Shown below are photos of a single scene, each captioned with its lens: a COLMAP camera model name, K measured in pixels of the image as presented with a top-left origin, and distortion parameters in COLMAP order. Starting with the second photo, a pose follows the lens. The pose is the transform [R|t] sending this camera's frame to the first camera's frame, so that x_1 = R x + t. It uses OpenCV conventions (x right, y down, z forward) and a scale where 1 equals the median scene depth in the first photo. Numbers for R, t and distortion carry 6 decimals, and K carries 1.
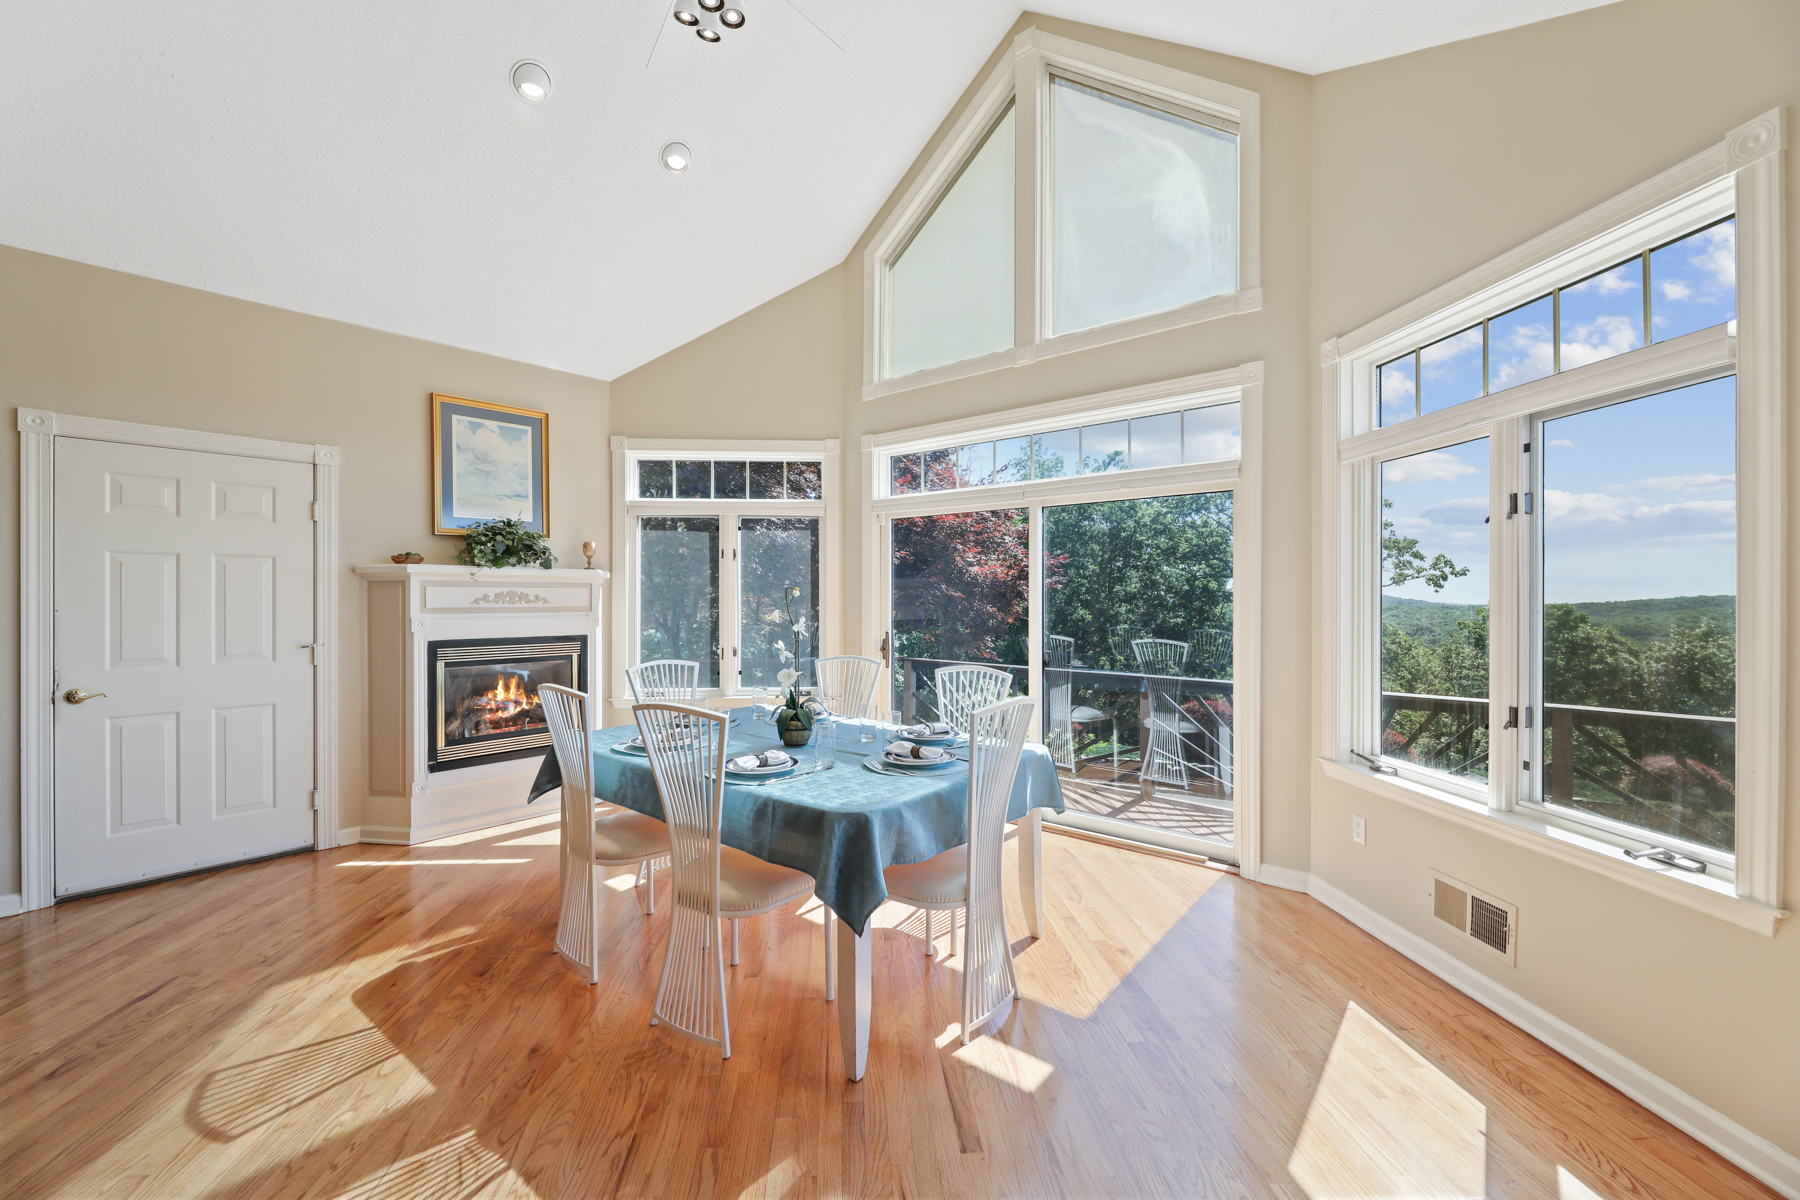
lens RADIAL K [[725.0, 0, 896.6], [0, 725.0, 595.2], [0, 0, 1]] dist [-0.002256, -0.000147]
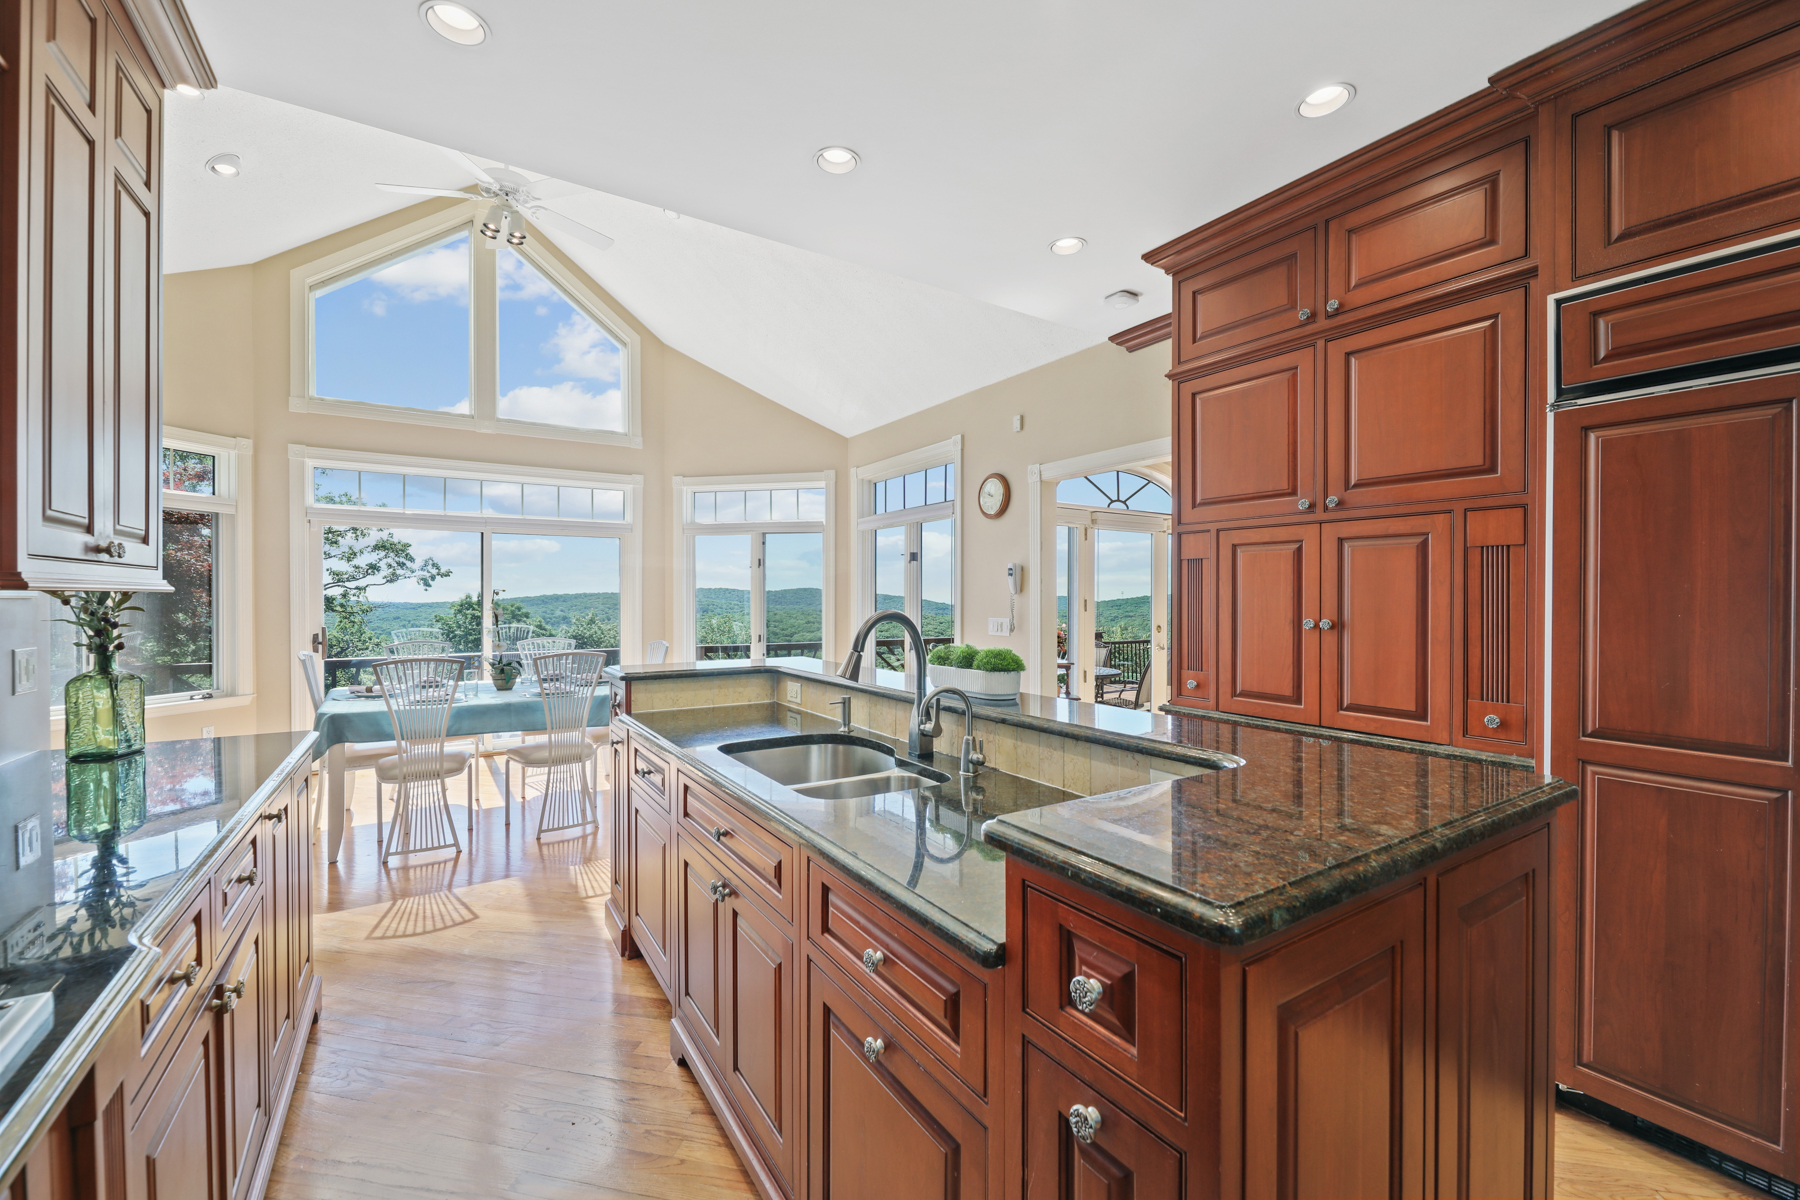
lens RADIAL K [[733.4, 0, 887.3], [0, 733.4, 607.9], [0, 0, 1]] dist [0.000701, 0.000020]
pose [[0.297633, -0.017529, 0.954519, -0.817086], [-0.001327, 0.999823, 0.018775, -0.001560], [-0.954679, -0.006855, 0.297557, -0.154675]]
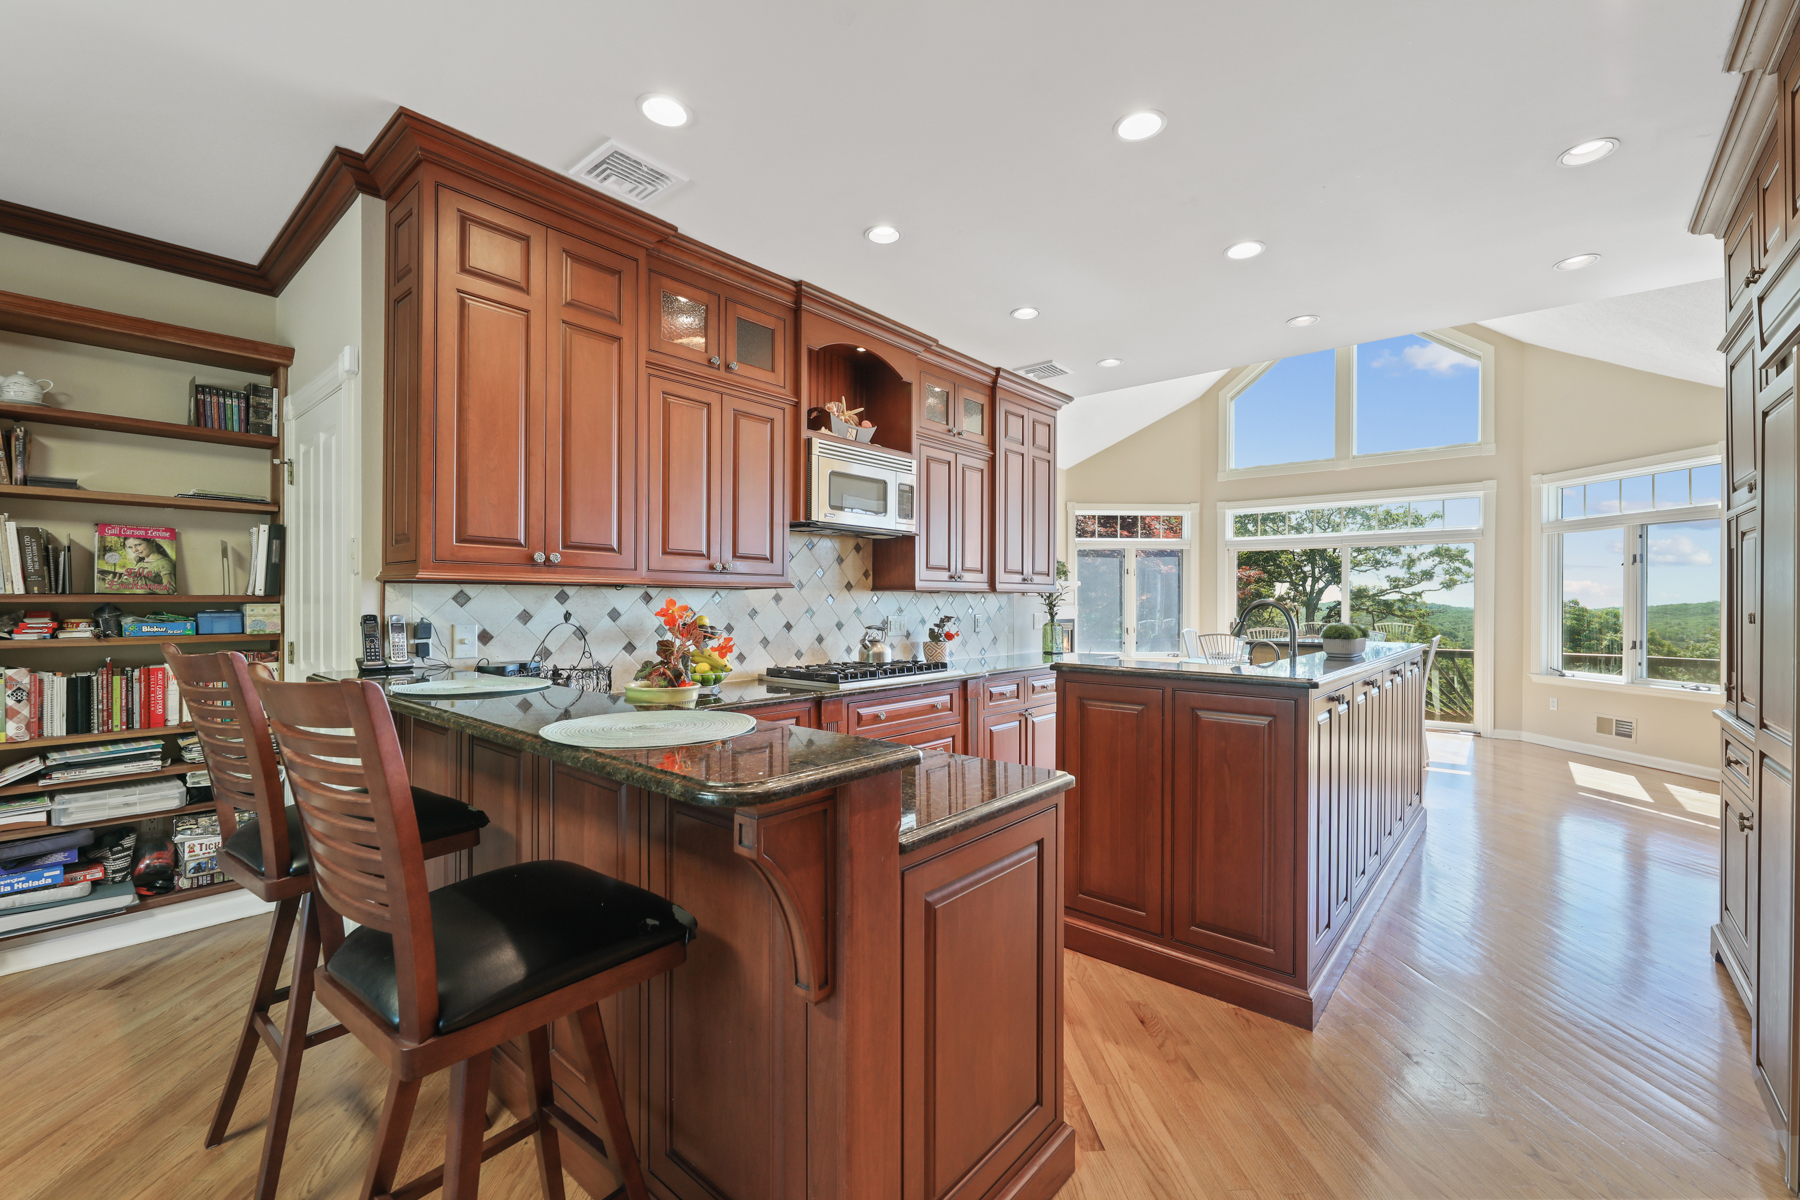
lens RADIAL K [[733.6, 0, 900.0], [0, 733.6, 600.0], [0, 0, 1]] dist [-0.002254, -0.000534]
pose [[0.999925, 0.002026, -0.012101, -0.770574], [-0.002003, 0.999996, 0.001936, 0.007342], [0.012105, -0.001911, 0.999925, -0.724740]]
